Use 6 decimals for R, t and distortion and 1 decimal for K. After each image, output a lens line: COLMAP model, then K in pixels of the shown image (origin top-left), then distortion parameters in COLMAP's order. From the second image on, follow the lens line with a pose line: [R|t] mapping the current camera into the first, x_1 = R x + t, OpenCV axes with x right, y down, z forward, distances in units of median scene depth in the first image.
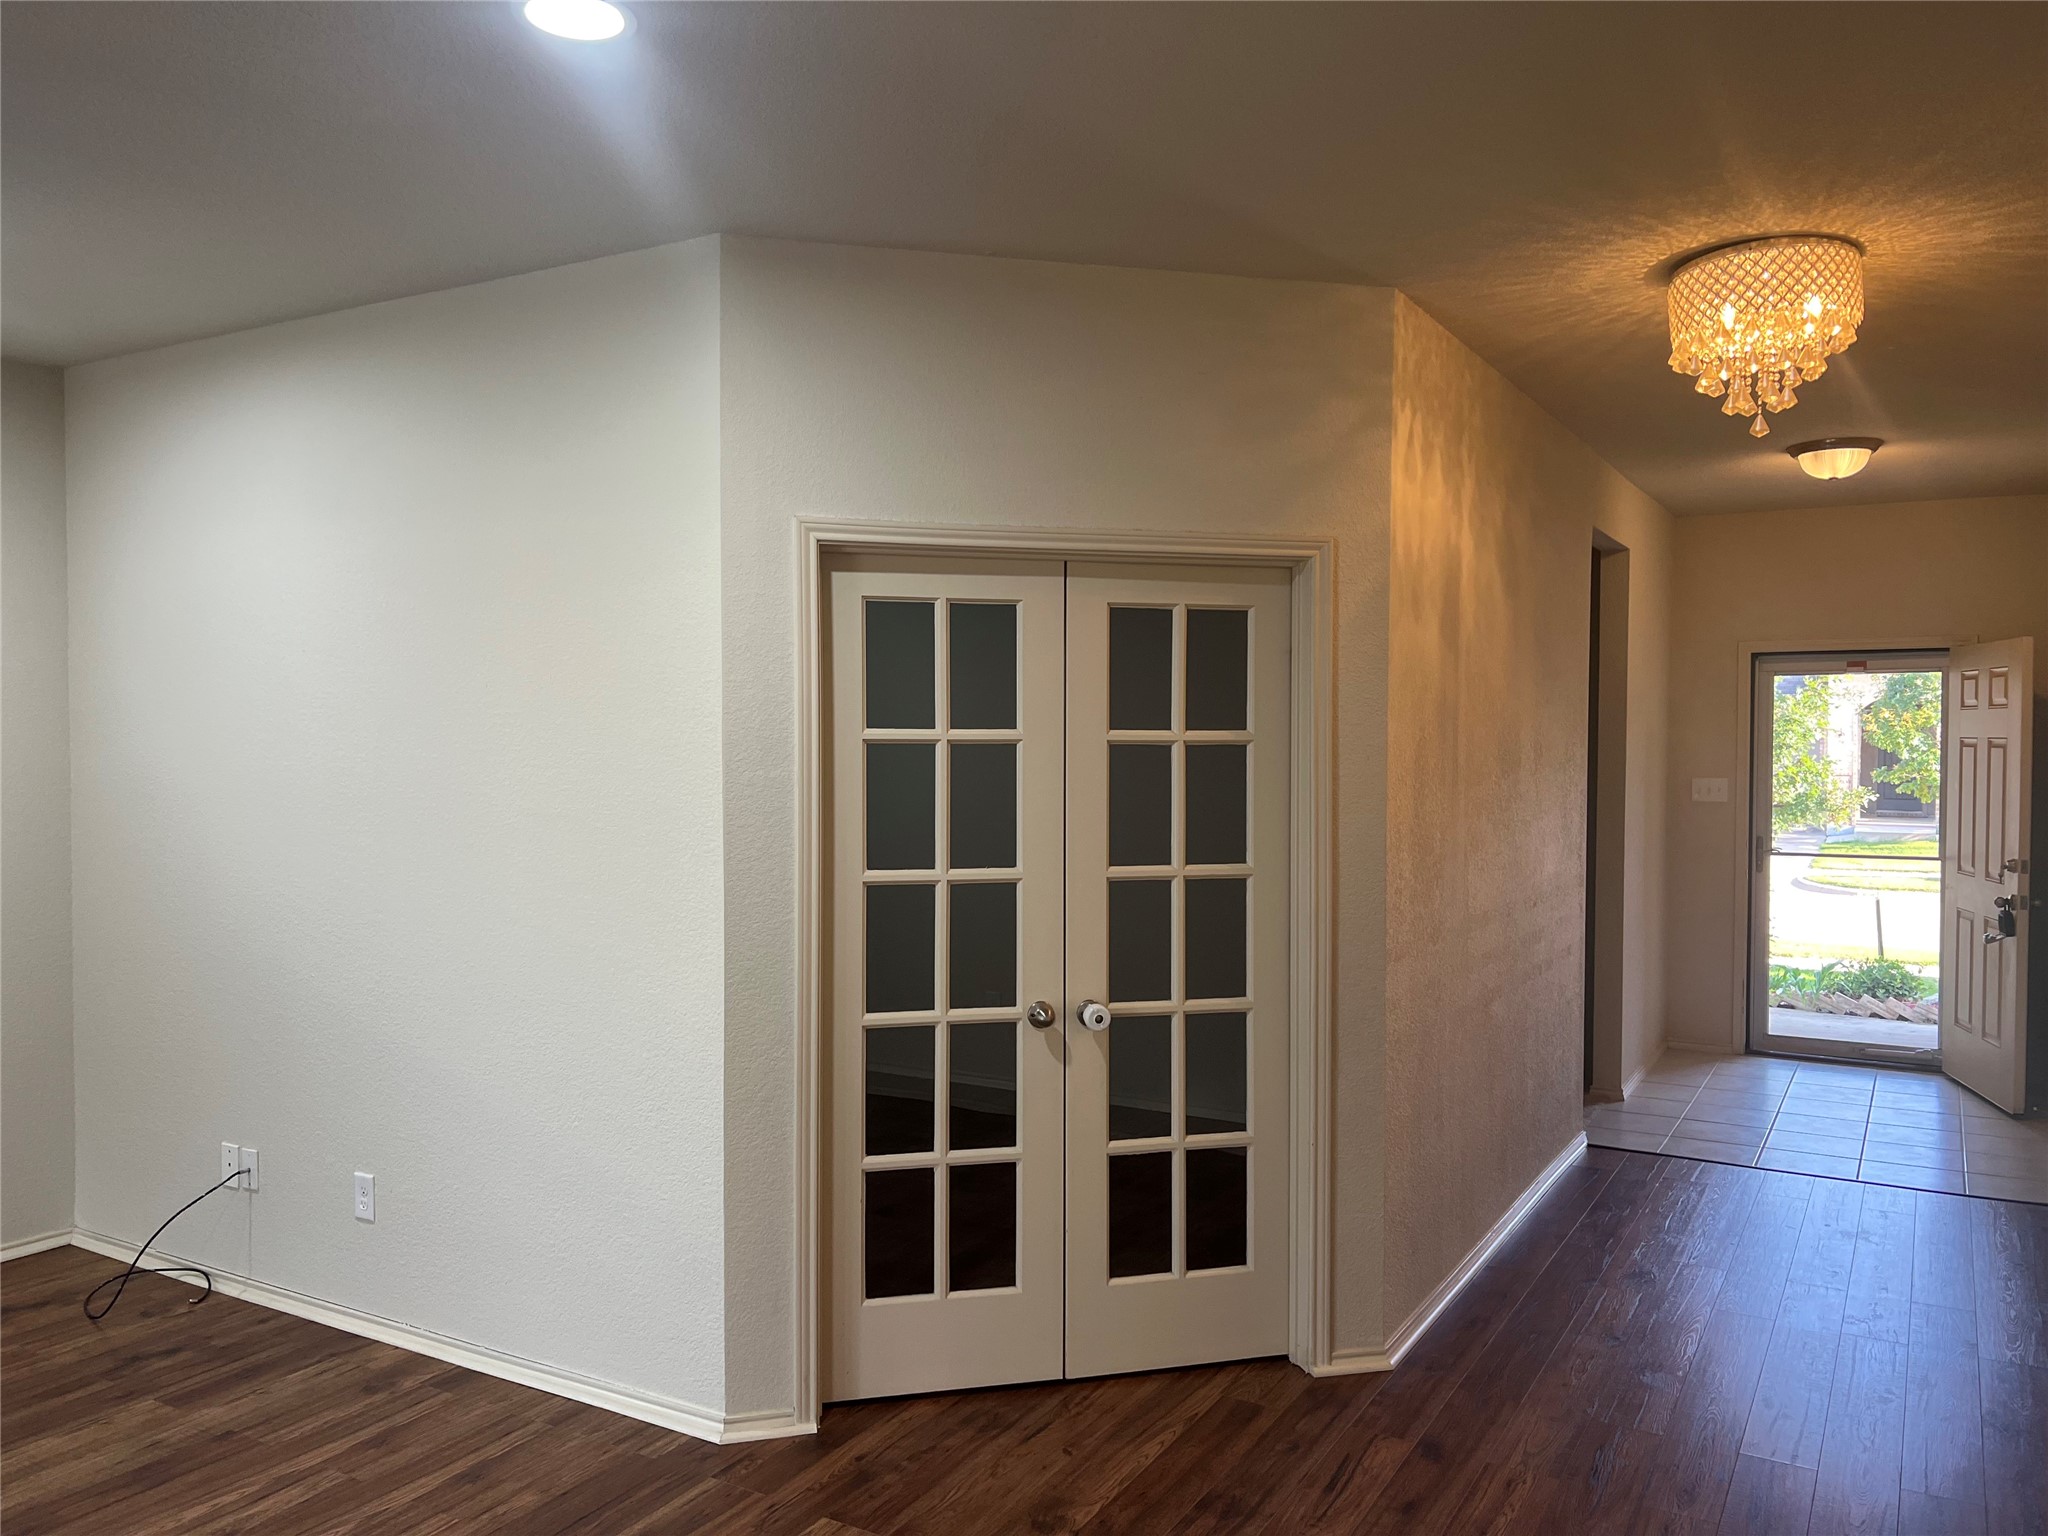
lens RADIAL K [[1536.0, 0, 1031.8], [0, 1536.0, 762.1], [0, 0, 1]] dist [0.058240, -0.067708]
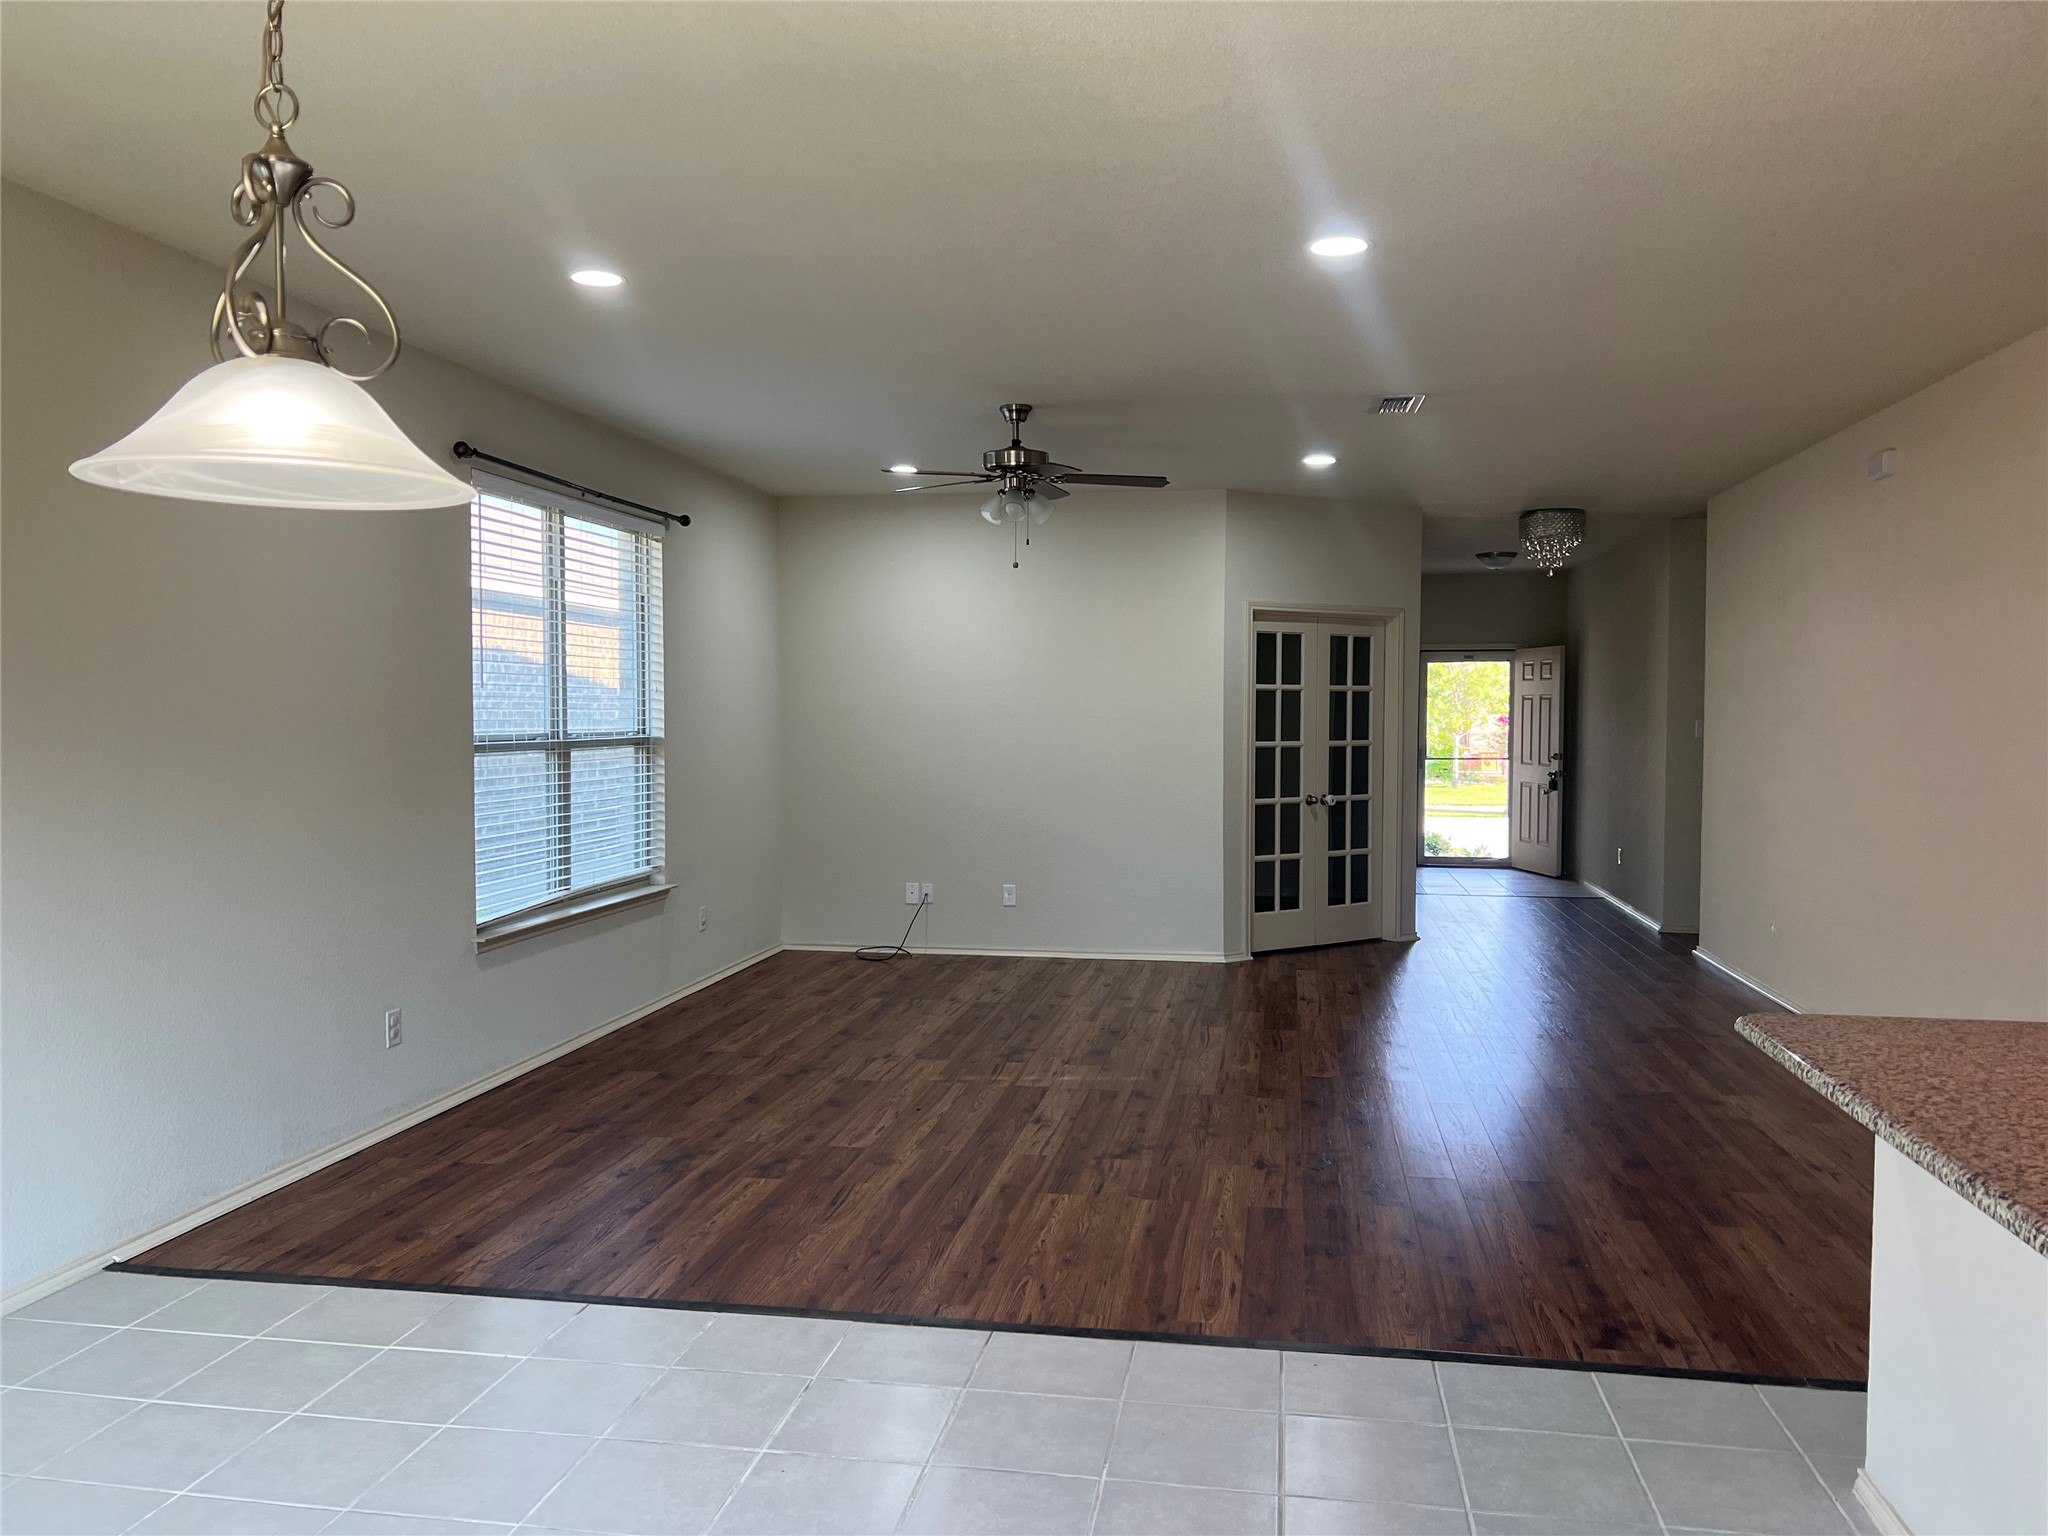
lens RADIAL K [[1536.0, 0, 1031.8], [0, 1536.0, 762.1], [0, 0, 1]] dist [0.058240, -0.067708]
pose [[0.935257, -0.014585, 0.353668, -1.264109], [0.009323, 0.999819, 0.016576, 0.056960], [-0.353846, -0.012206, 0.935224, -1.139346]]
